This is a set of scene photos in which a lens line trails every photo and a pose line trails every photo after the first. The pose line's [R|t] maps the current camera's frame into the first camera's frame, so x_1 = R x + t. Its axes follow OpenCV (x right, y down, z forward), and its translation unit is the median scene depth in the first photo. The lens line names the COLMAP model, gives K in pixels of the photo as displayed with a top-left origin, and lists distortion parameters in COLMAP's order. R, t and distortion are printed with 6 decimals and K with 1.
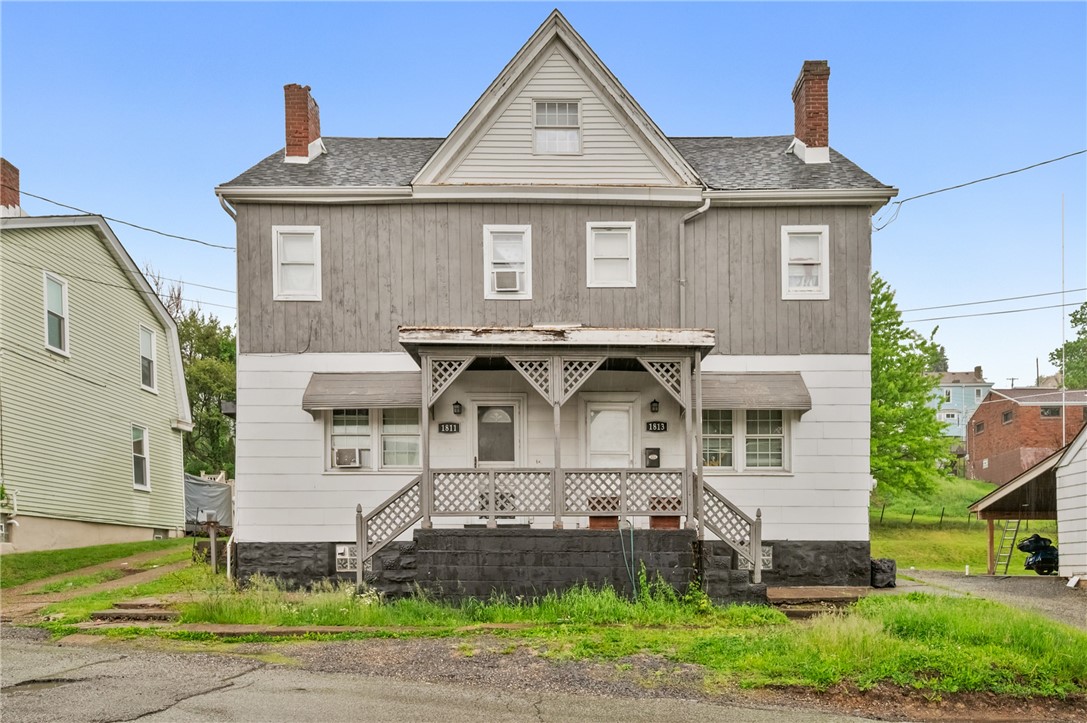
lens RADIAL K [[693.9, 0, 543.5], [0, 693.9, 361.5], [0, 0, 1]] dist [0.001038, -0.000633]
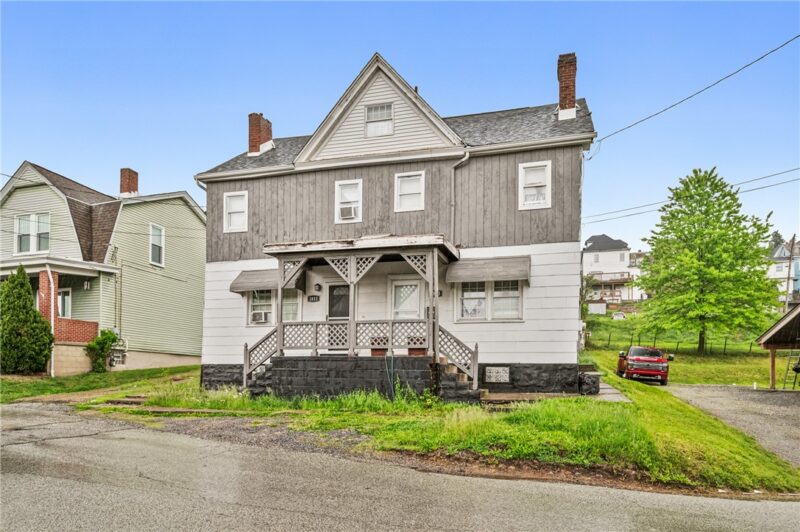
lens RADIAL K [[424.6, 0, 400.8], [0, 424.6, 241.8], [0, 0, 1]] dist [0.000039, 0.000266]
pose [[0.974114, -0.062087, -0.217364, 0.309064], [0.055591, 0.997809, -0.035878, 0.002464], [0.219115, 0.022866, 0.975431, -0.003644]]
